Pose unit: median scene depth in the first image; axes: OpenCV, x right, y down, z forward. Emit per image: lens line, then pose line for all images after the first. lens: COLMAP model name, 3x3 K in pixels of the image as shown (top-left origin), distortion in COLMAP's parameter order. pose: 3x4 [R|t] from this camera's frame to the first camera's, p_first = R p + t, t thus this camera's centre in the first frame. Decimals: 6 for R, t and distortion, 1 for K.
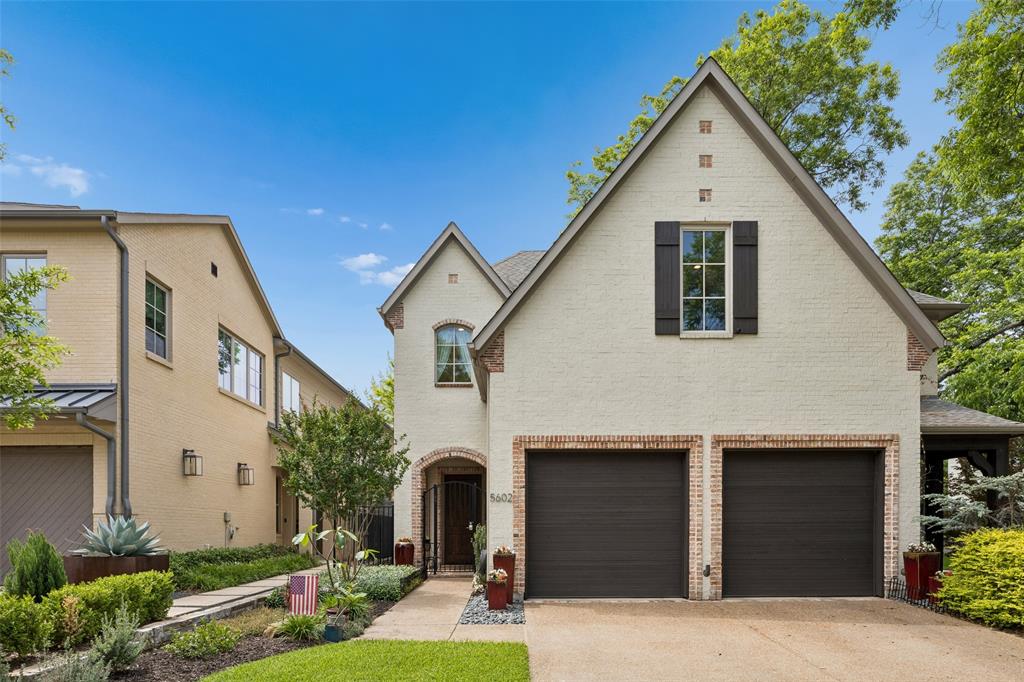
lens RADIAL K [[568.0, 0, 509.0], [0, 568.0, 333.8], [0, 0, 1]] dist [-0.006452, 0.001355]
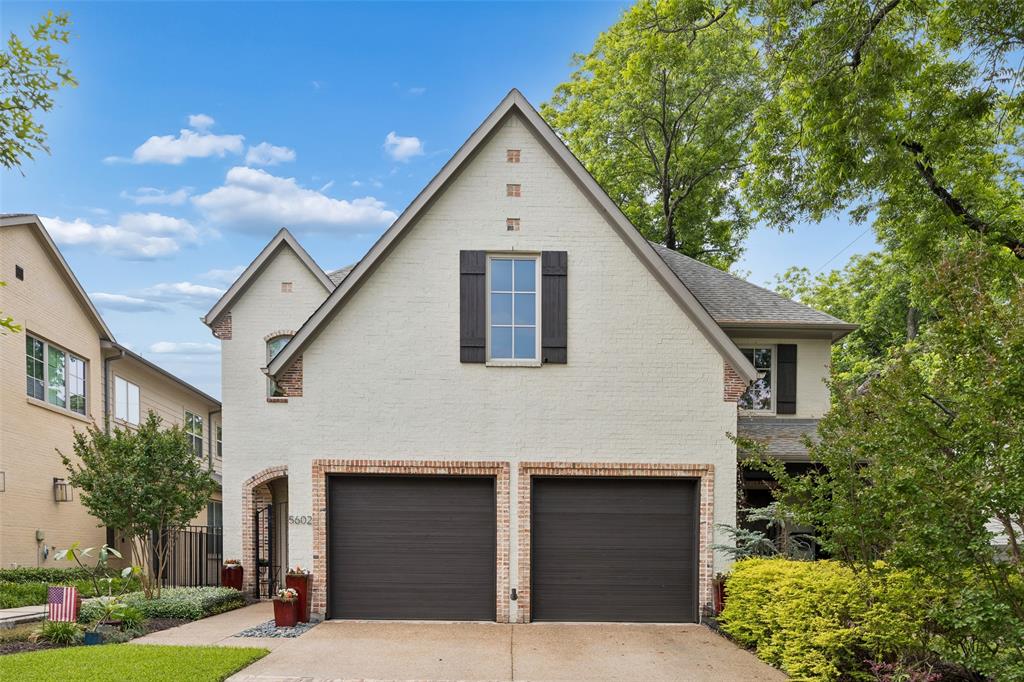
lens RADIAL K [[733.5, 0, 514.9], [0, 733.5, 346.7], [0, 0, 1]] dist [-0.005323, 0.002809]
pose [[0.998496, 0.026946, 0.047743, 0.281759], [-0.029332, 0.998318, 0.050000, -0.090466], [-0.046316, -0.051325, 0.997607, -0.286937]]
